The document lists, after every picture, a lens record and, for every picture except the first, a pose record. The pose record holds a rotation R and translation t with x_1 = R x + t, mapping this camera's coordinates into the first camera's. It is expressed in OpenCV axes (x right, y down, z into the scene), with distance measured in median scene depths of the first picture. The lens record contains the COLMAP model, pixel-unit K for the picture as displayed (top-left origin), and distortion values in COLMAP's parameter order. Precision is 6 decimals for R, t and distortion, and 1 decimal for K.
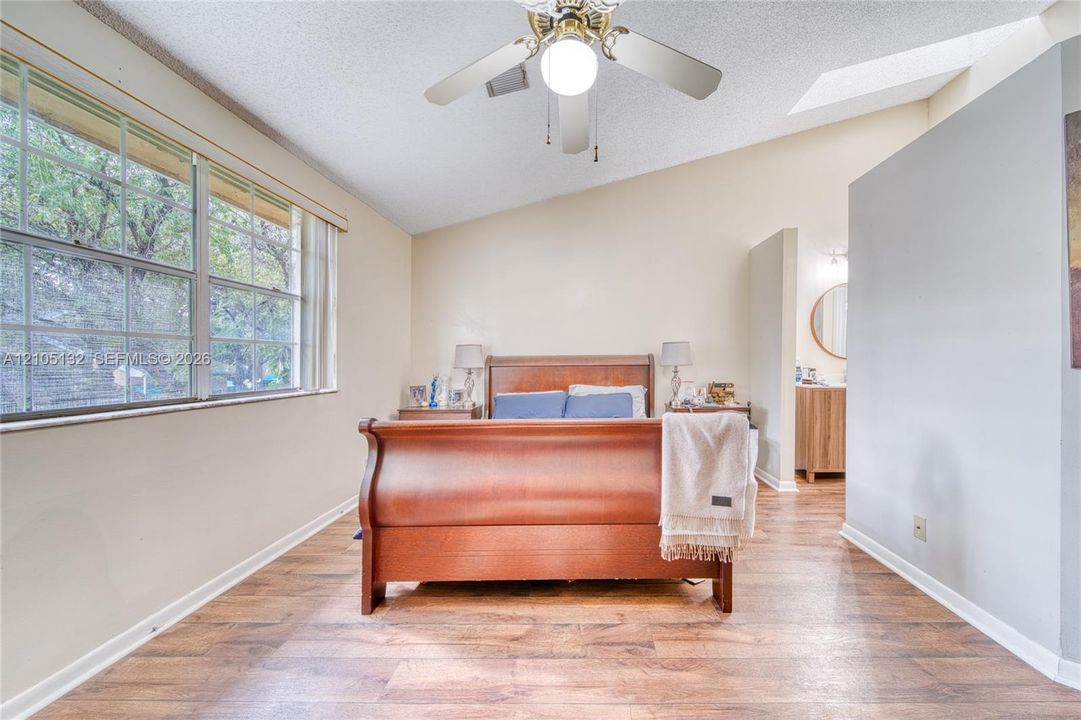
lens RADIAL K [[385.2, 0, 540.5], [0, 385.2, 360.0], [0, 0, 1]] dist [-0.001650, -0.000179]
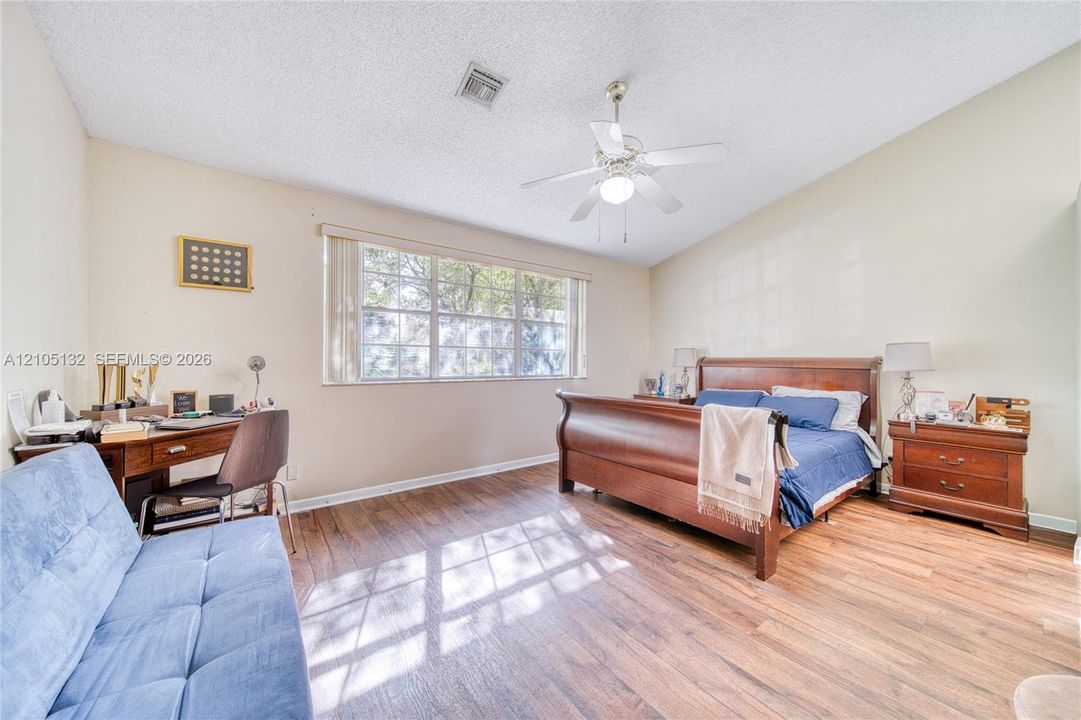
lens RADIAL K [[385.2, 0, 540.5], [0, 385.2, 360.0], [0, 0, 1]] dist [-0.001650, -0.000179]
pose [[0.606912, 0.014886, -0.794629, 0.672761], [-0.010397, 0.999888, 0.010790, -0.012507], [0.794701, 0.001713, 0.606999, -0.164339]]
